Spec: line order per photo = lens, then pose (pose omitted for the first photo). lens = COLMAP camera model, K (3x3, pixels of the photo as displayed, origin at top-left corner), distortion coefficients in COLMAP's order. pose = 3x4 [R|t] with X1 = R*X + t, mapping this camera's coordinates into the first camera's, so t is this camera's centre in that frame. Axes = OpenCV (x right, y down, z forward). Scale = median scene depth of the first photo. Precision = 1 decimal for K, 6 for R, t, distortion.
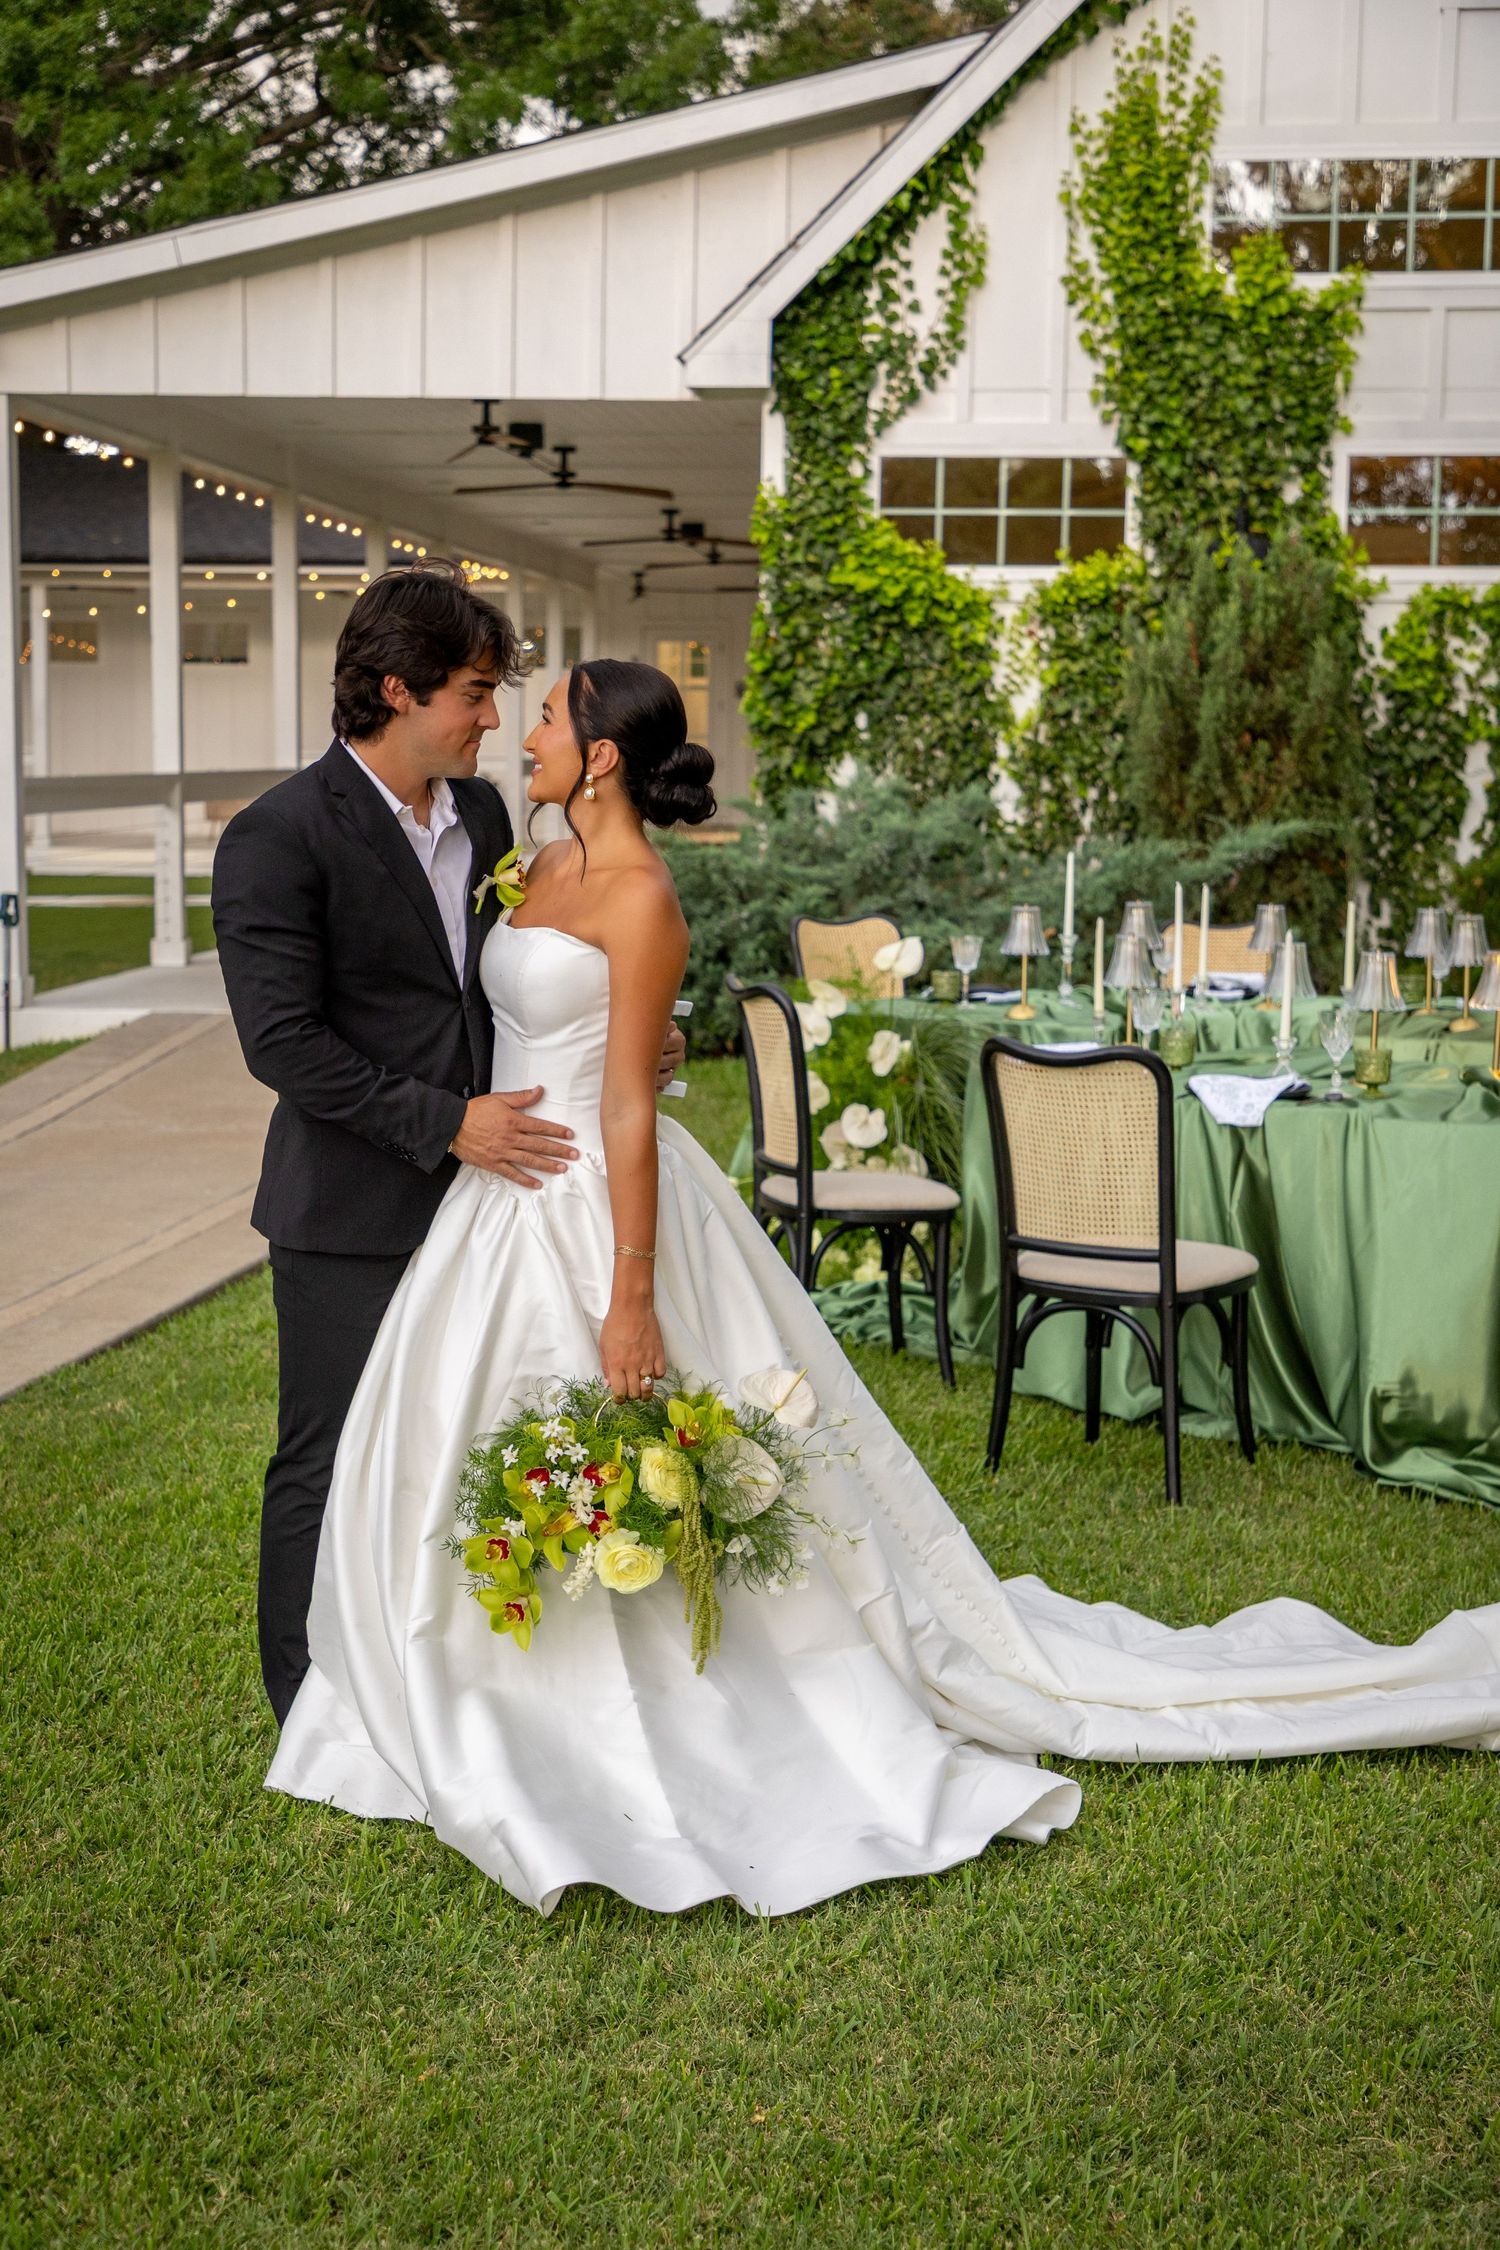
lens RADIAL K [[3418.1, 0, 651.9], [0, 3418.1, 1155.7], [0, 0, 1]] dist [0.080318, -0.069145]
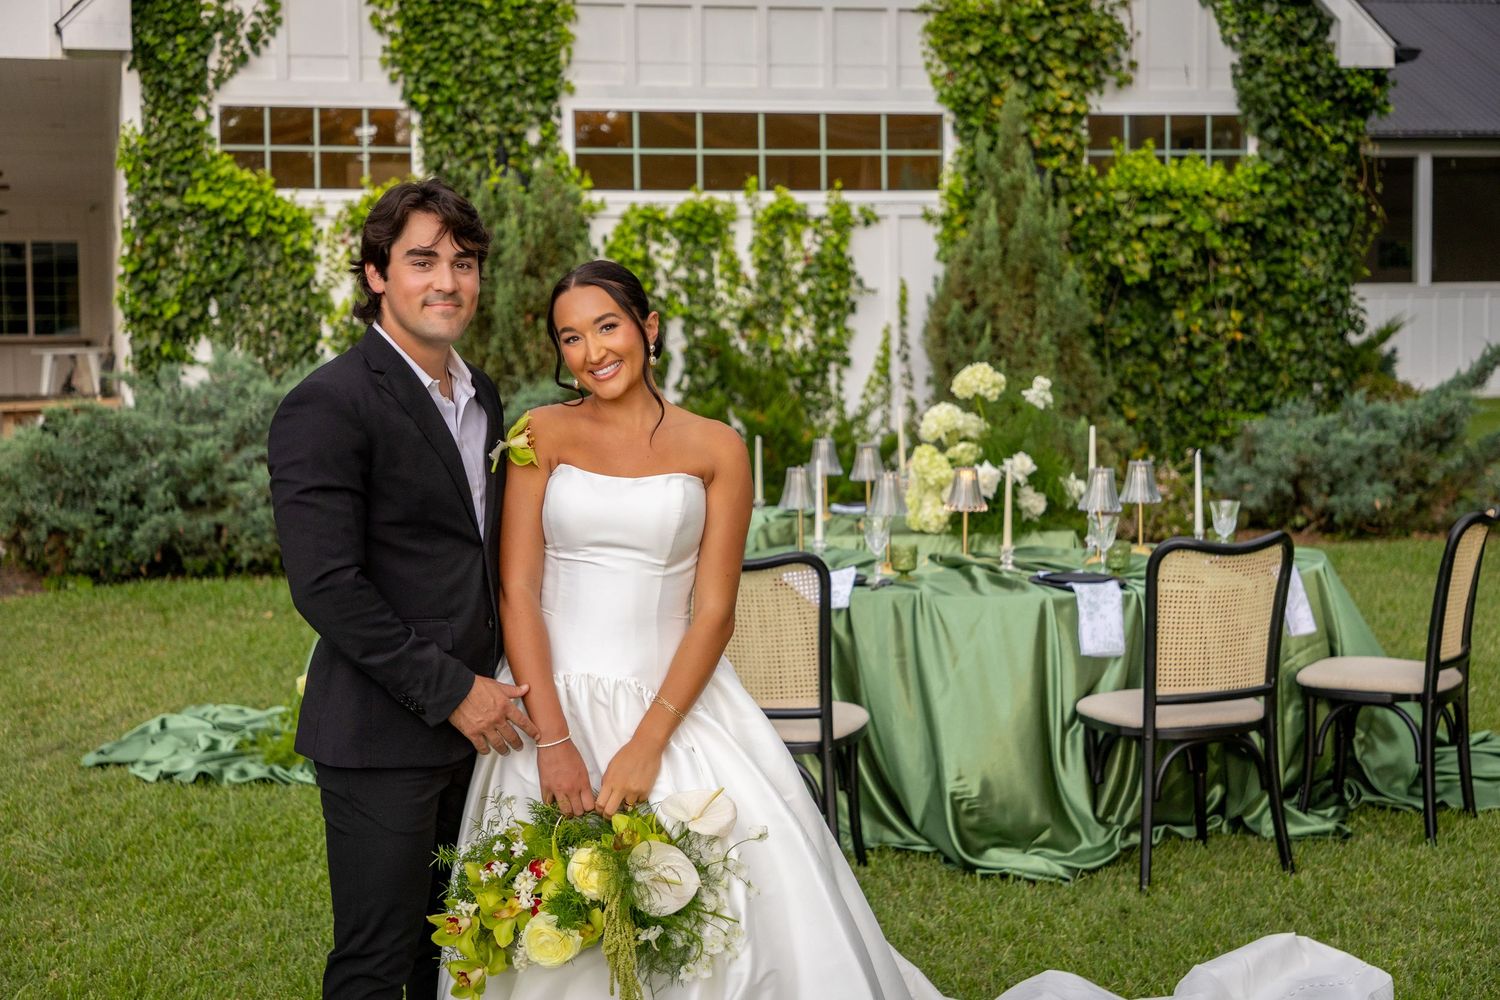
lens RADIAL K [[2555.6, 0, 726.2], [0, 2555.6, 475.7], [0, 0, 1]] dist [0.118784, -0.337375]
pose [[0.934867, -0.042520, 0.352443, -0.102033], [0.063563, 0.996806, -0.048344, -0.007250], [-0.349262, 0.067597, 0.934584, 0.045542]]
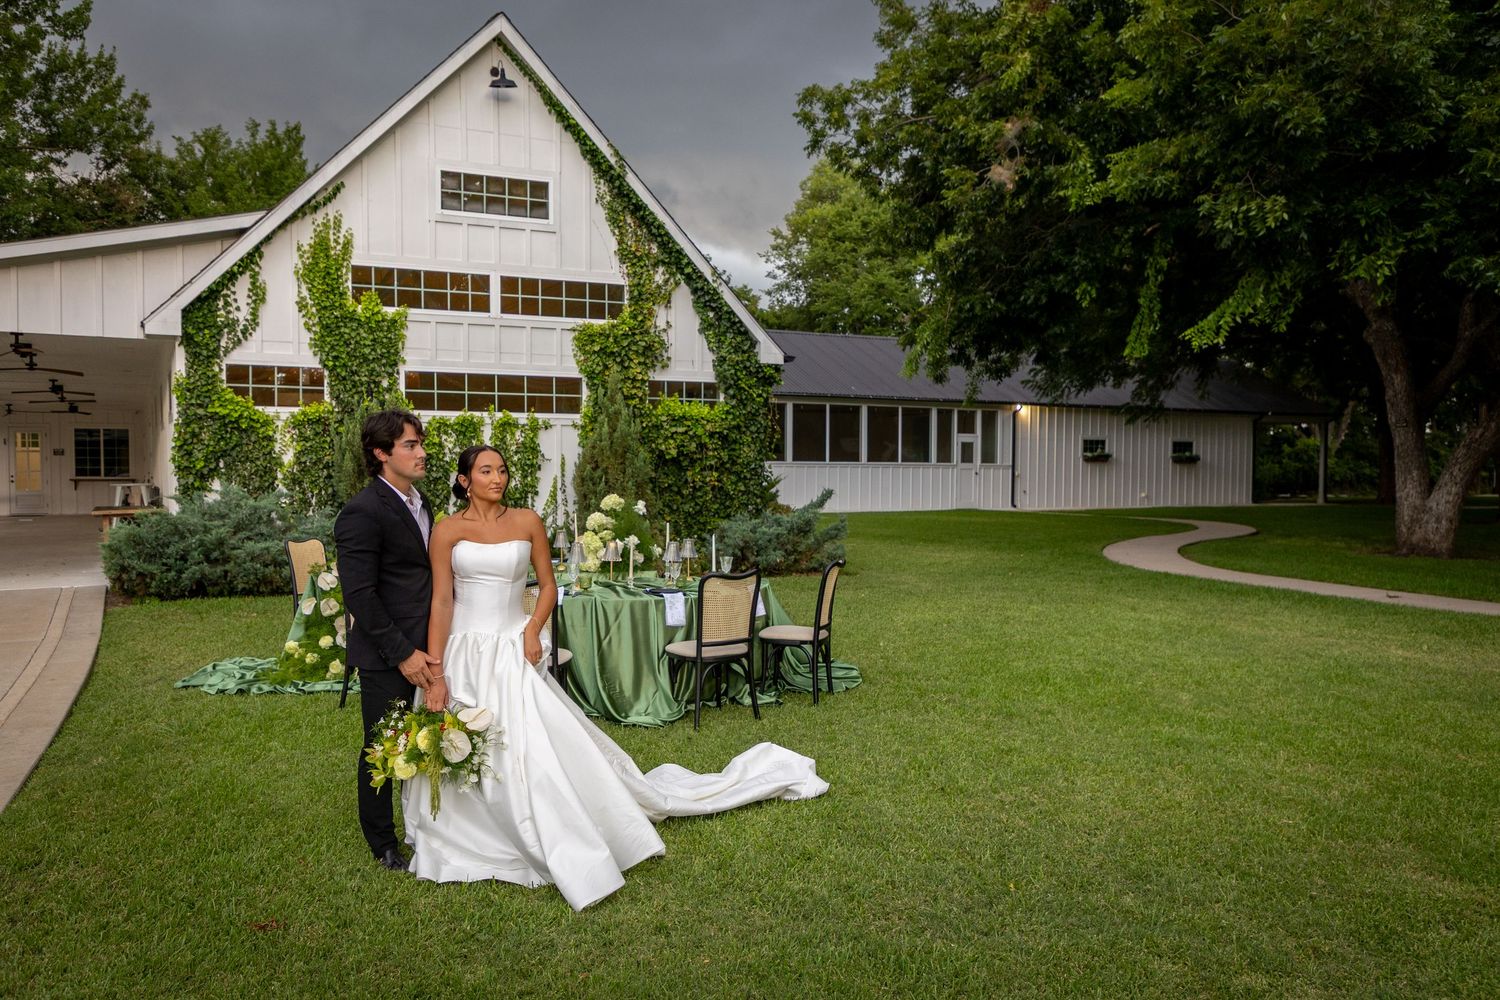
lens RADIAL K [[1227.4, 0, 713.9], [0, 1227.4, 519.4], [0, 0, 1]] dist [0.000953, 0.005593]
pose [[0.841384, -0.028907, 0.539665, -0.129604], [0.071814, 0.995693, -0.058630, -0.005347], [-0.535646, 0.088086, 0.839836, 0.030503]]
